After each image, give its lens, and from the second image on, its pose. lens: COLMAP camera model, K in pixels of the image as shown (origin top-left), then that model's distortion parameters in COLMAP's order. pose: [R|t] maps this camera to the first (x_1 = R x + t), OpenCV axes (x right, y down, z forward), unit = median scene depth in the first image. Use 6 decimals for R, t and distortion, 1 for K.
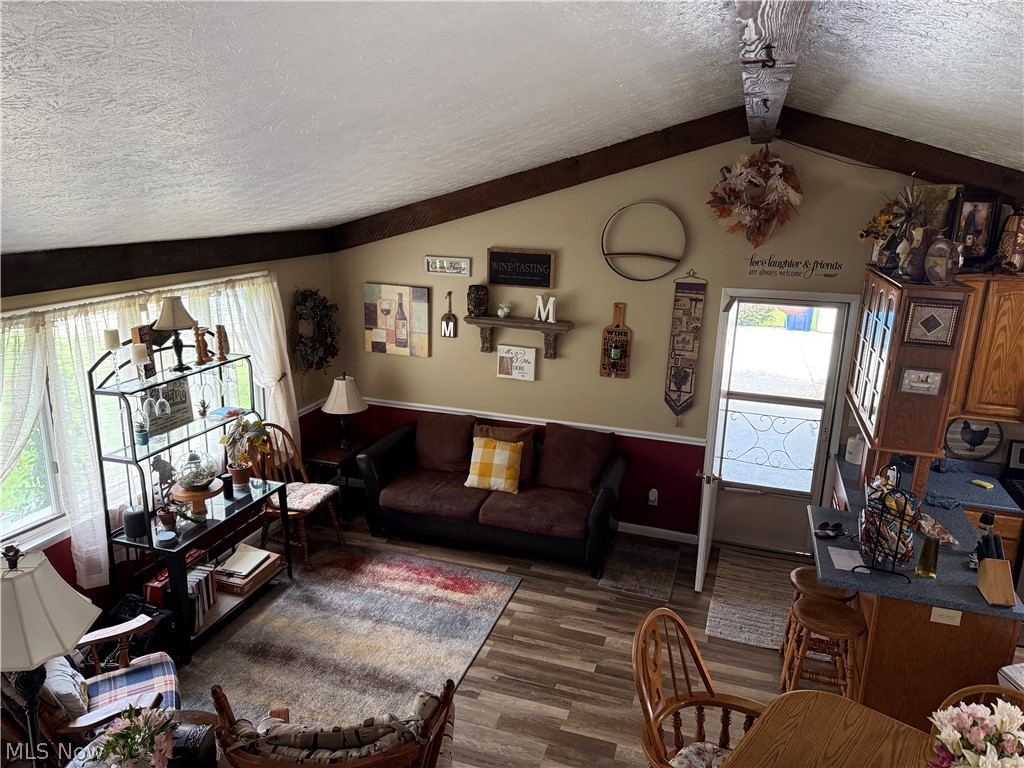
lens RADIAL K [[713.5, 0, 508.8], [0, 713.5, 381.4], [0, 0, 1]] dist [0.058688, -0.075385]
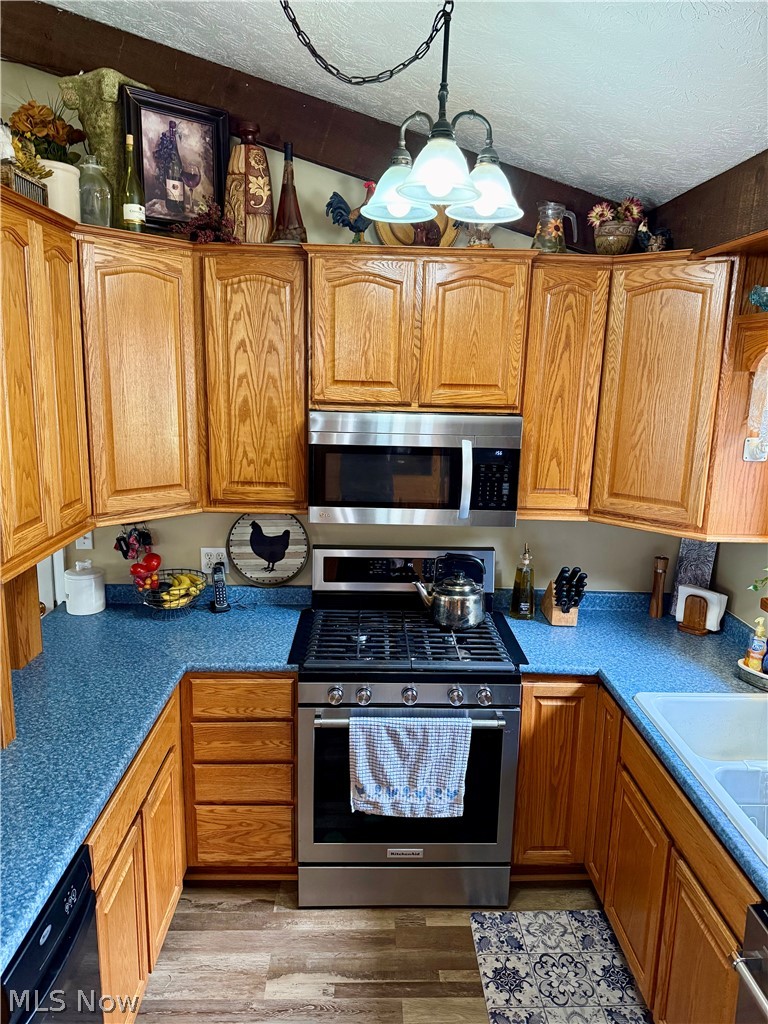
lens RADIAL K [[713.5, 0, 387.9], [0, 713.5, 513.9], [0, 0, 1]] dist [0.058688, -0.075385]
pose [[0.942534, -0.066416, 0.327444, 0.552047], [0.083999, 0.995669, -0.039835, 0.082760], [-0.323380, 0.065051, 0.944031, 0.406359]]
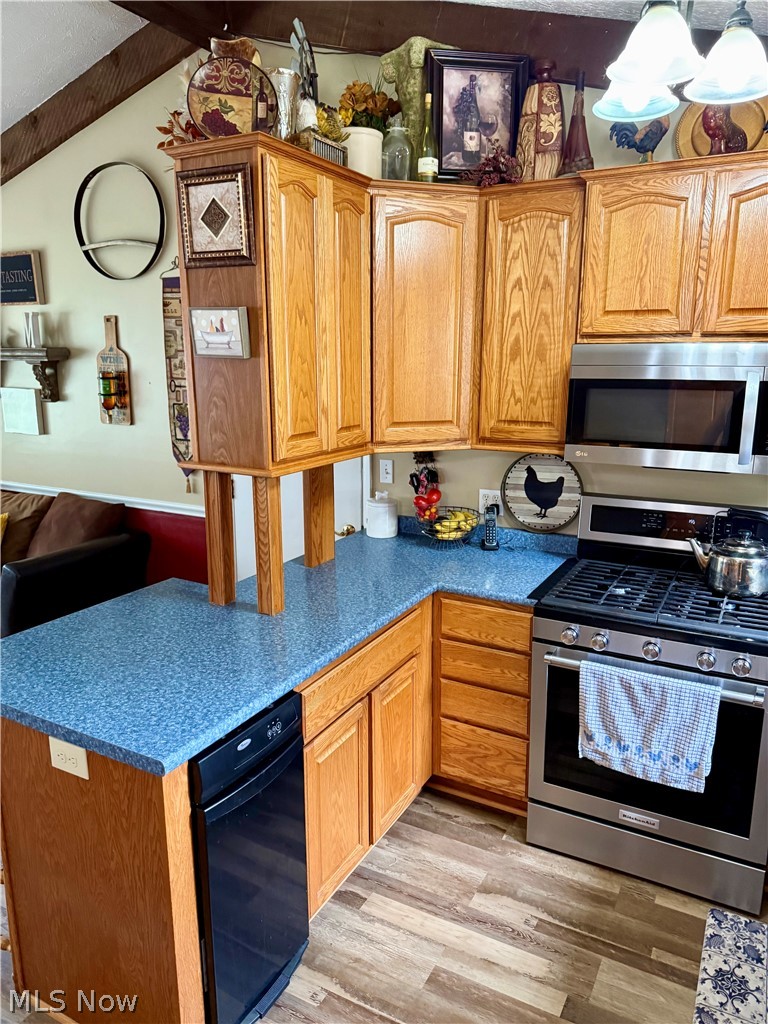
lens RADIAL K [[713.5, 0, 388.5], [0, 713.5, 512.9], [0, 0, 1]] dist [0.058688, -0.075385]
pose [[0.983595, 0.017040, -0.179583, 0.633964], [-0.025345, 0.998708, -0.044053, 0.125503], [0.178600, 0.047882, 0.982756, 0.393363]]
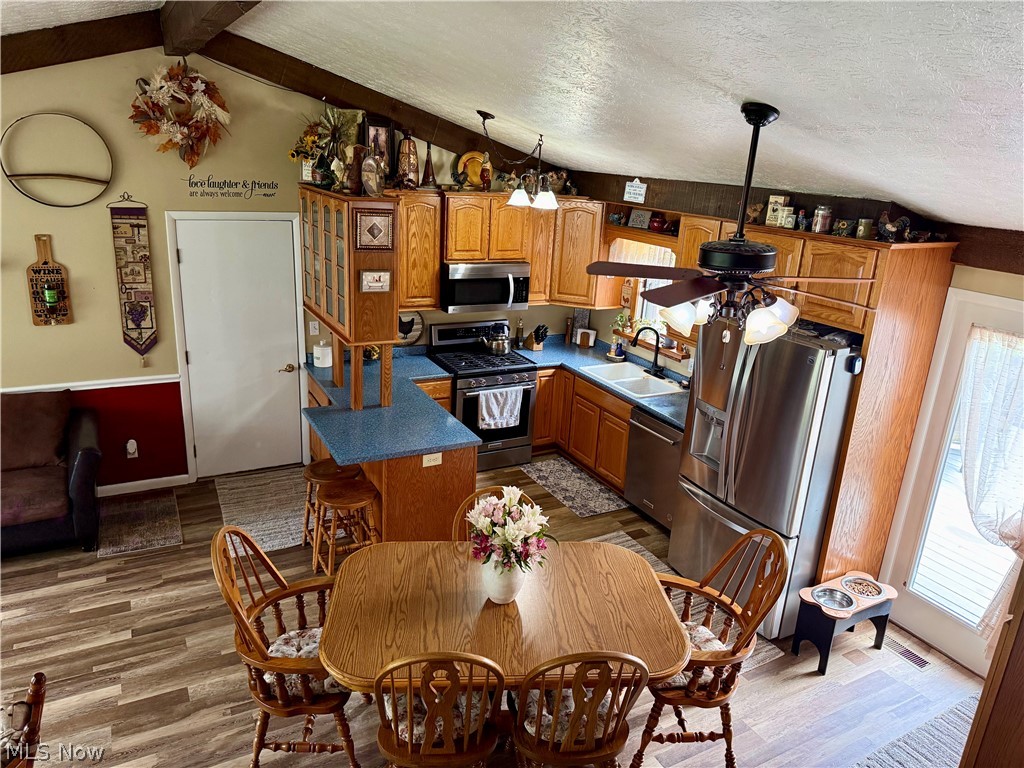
lens RADIAL K [[713.5, 0, 504.7], [0, 713.5, 390.3], [0, 0, 1]] dist [0.058688, -0.075385]
pose [[0.693742, -0.213029, 0.687998, -0.102155], [0.148192, 0.977037, 0.153097, 0.021850], [-0.704813, -0.004254, 0.709380, 0.011077]]
